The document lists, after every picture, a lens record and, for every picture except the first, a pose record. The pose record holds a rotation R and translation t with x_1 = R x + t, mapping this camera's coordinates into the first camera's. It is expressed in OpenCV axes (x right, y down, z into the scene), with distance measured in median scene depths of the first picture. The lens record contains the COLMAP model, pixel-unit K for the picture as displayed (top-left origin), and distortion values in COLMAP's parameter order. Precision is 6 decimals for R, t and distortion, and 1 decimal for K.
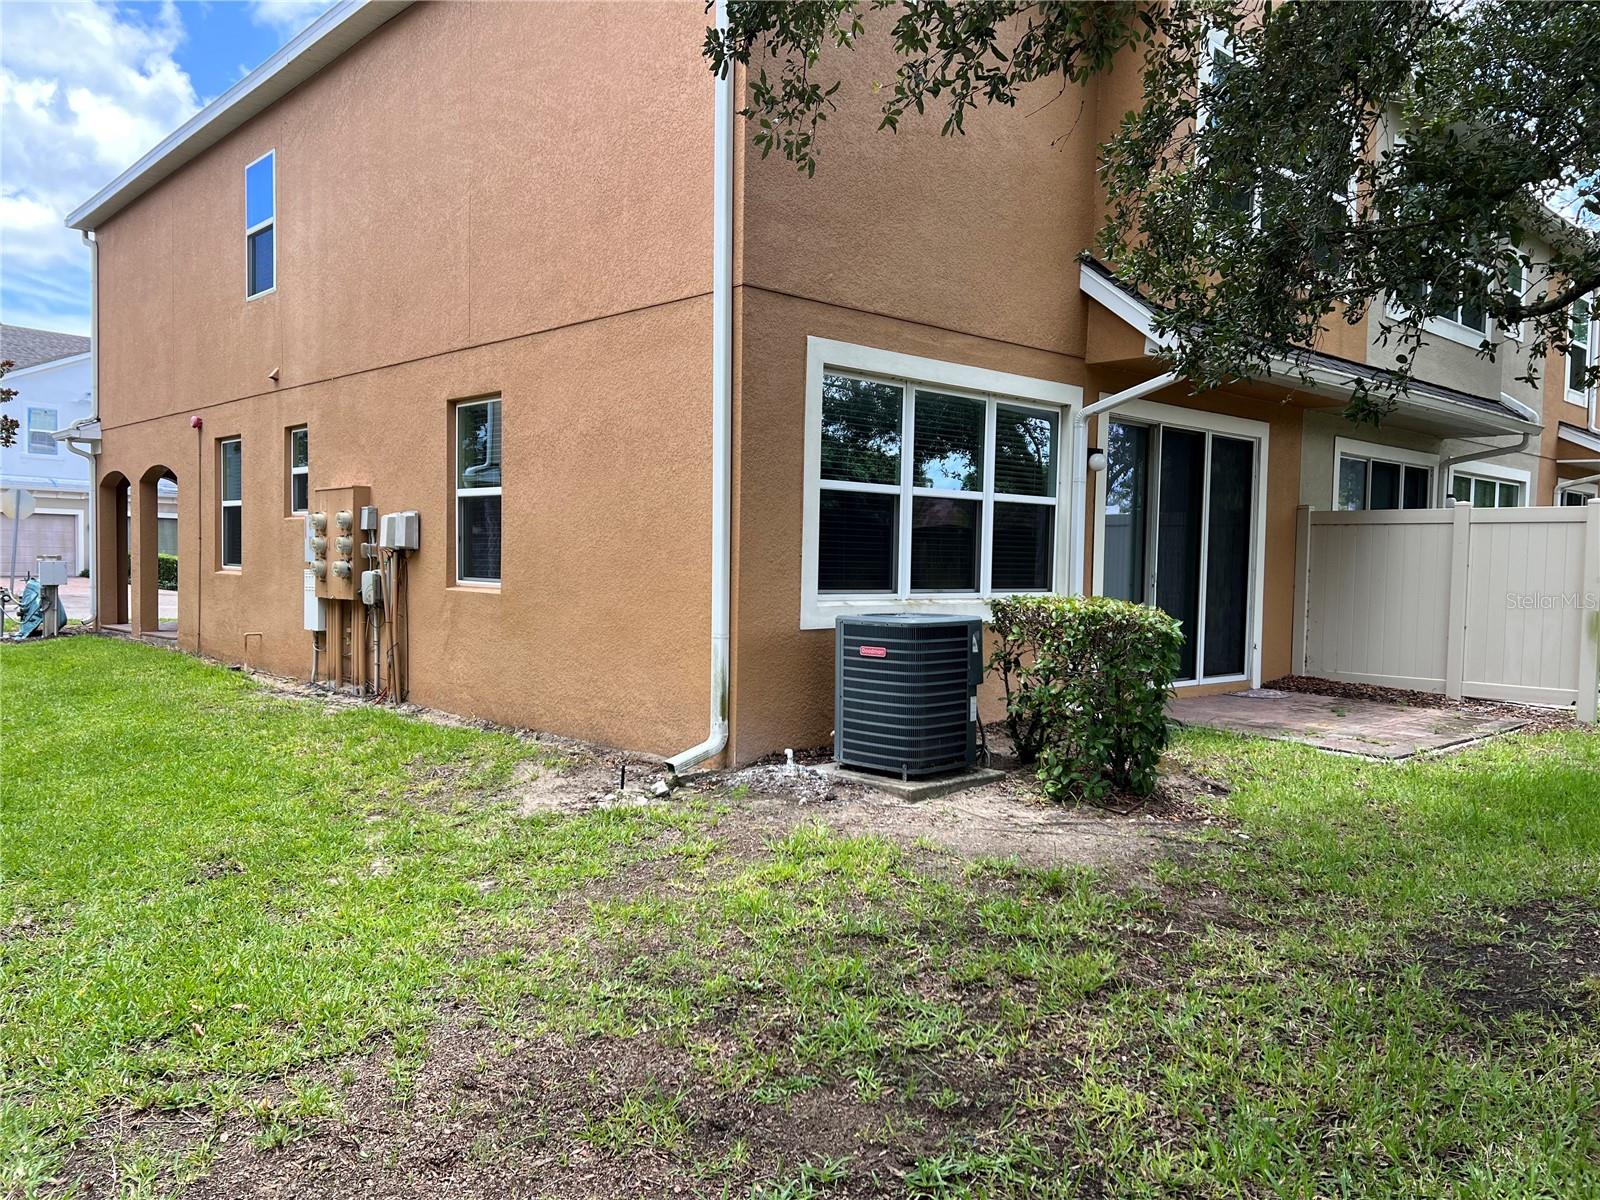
lens RADIAL K [[1220.2, 0, 807.0], [0, 1220.2, 608.9], [0, 0, 1]] dist [0.092375, -0.104121]
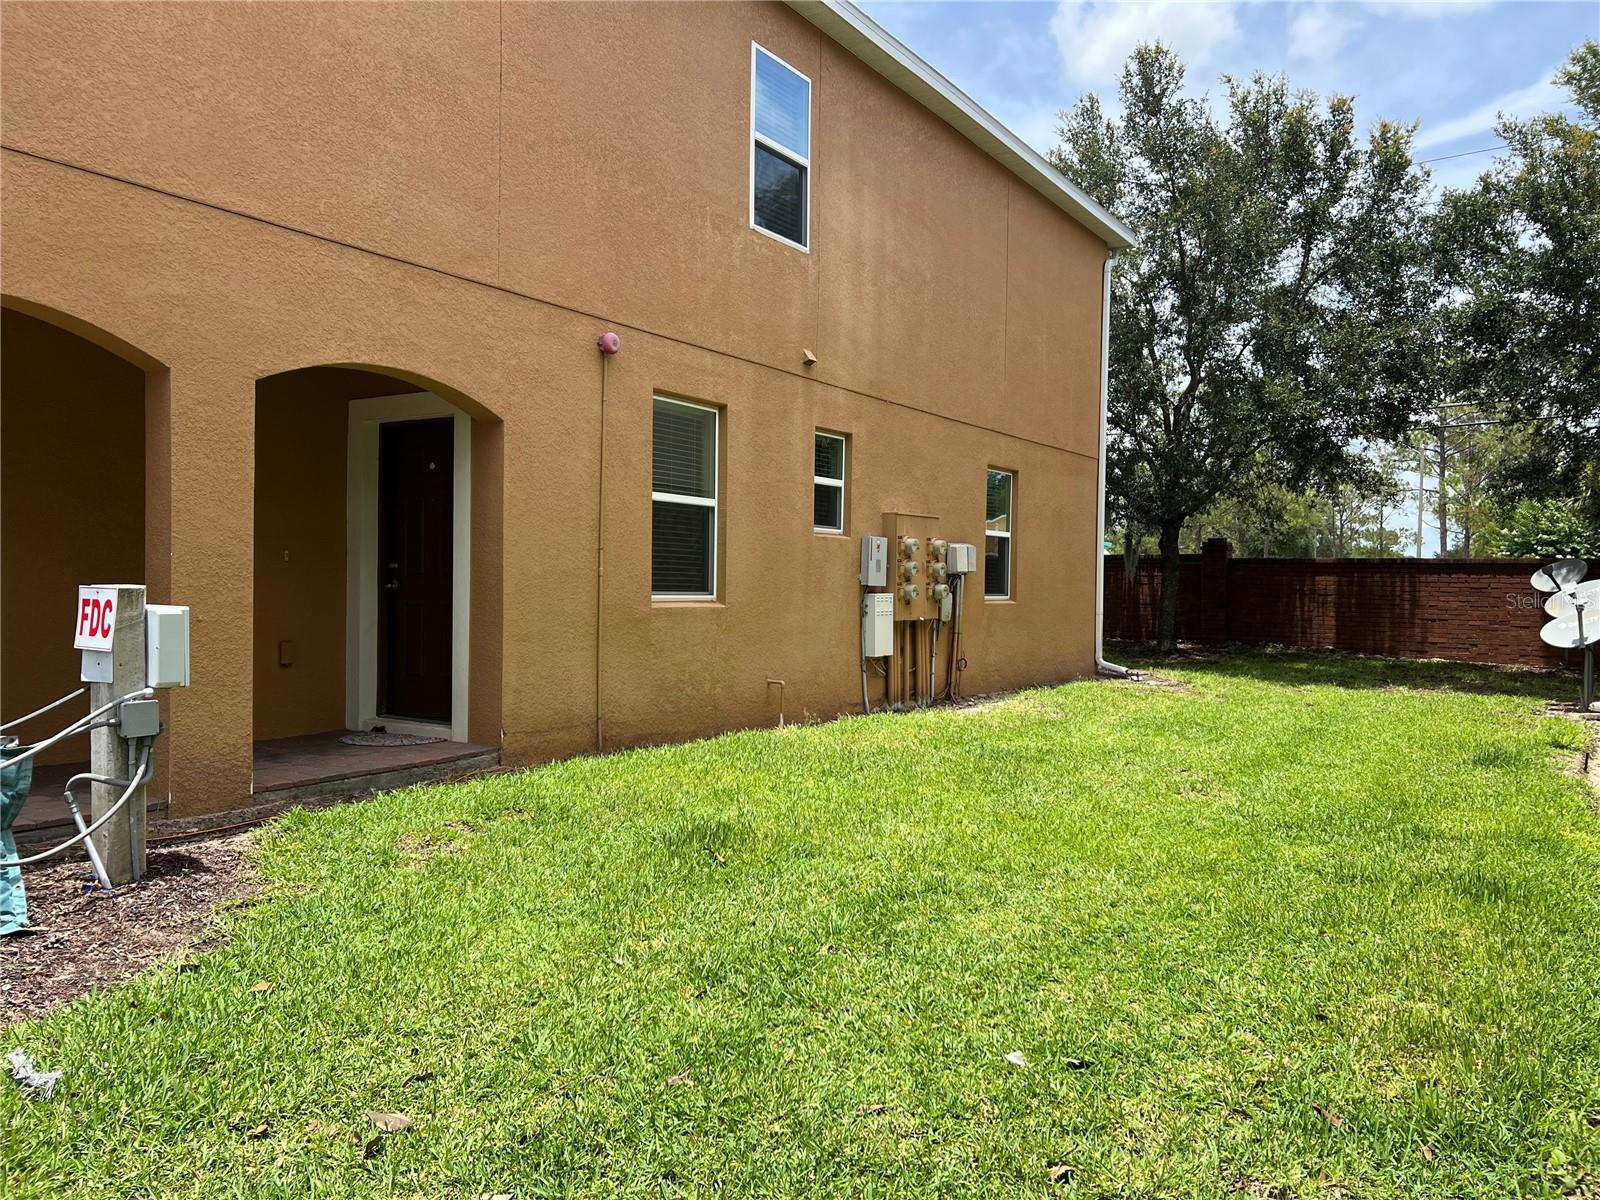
lens RADIAL K [[1220.2, 0, 807.0], [0, 1220.2, 608.9], [0, 0, 1]] dist [0.092375, -0.104121]
pose [[-0.263118, -0.045967, 0.963668, -1.182353], [0.018035, 0.998455, 0.052551, -0.064281], [-0.964595, 0.031207, -0.261883, 1.184444]]
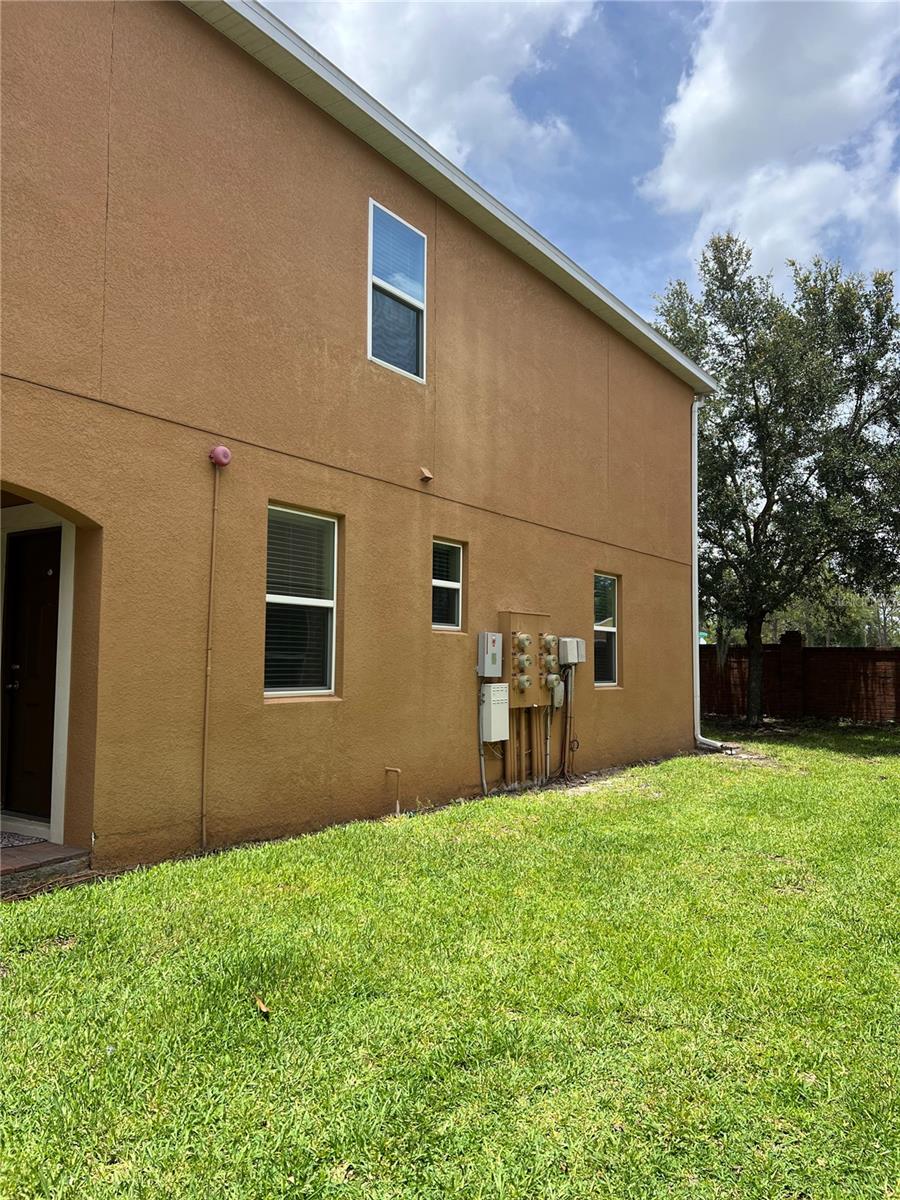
lens RADIAL K [[915.1, 0, 458.4], [0, 915.1, 598.2], [0, 0, 1]] dist [0.092375, -0.104121]
pose [[-0.241939, 0.042900, 0.969343, -1.059508], [0.022214, 0.999005, -0.038668, -0.069227], [-0.970037, 0.012178, -0.242651, 1.111218]]
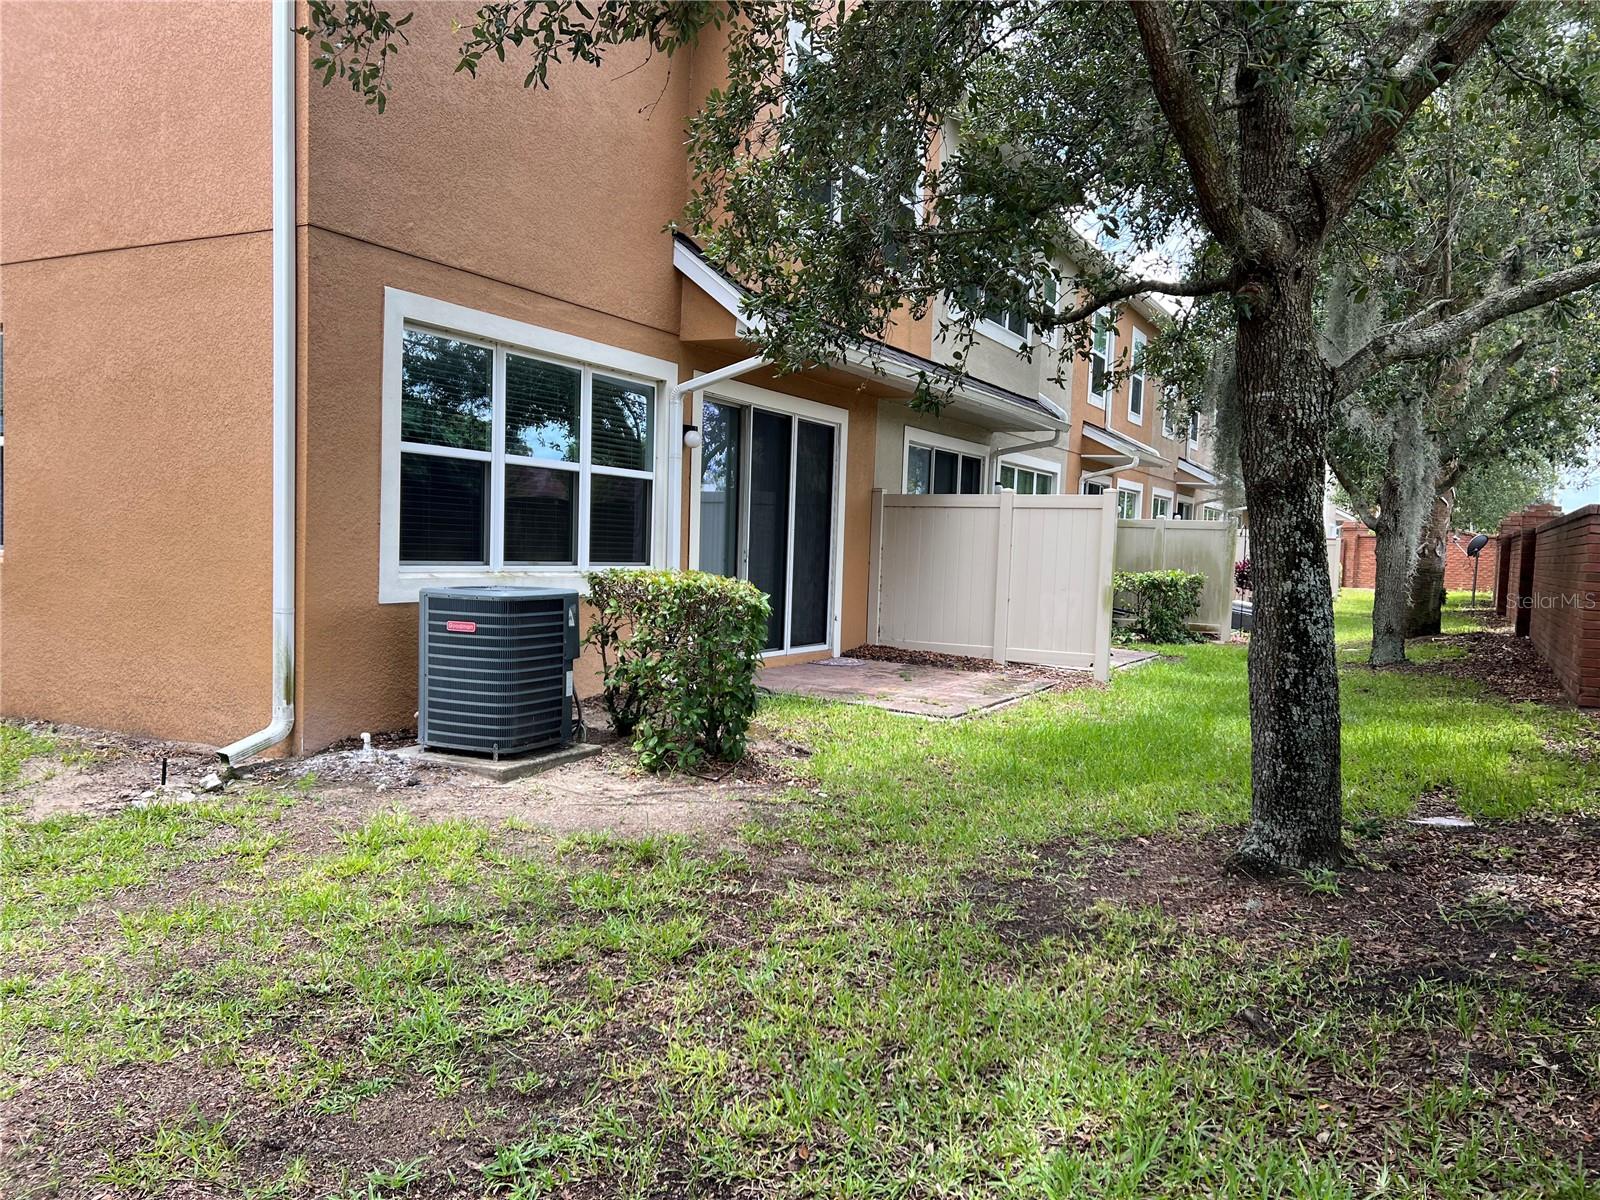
lens RADIAL K [[1220.2, 0, 807.0], [0, 1220.2, 608.9], [0, 0, 1]] dist [0.092375, -0.104121]
pose [[0.948377, -0.004100, 0.317117, 0.005770], [-0.002602, 0.999782, 0.020708, 0.000860], [-0.317133, -0.020465, 0.948160, 0.005844]]
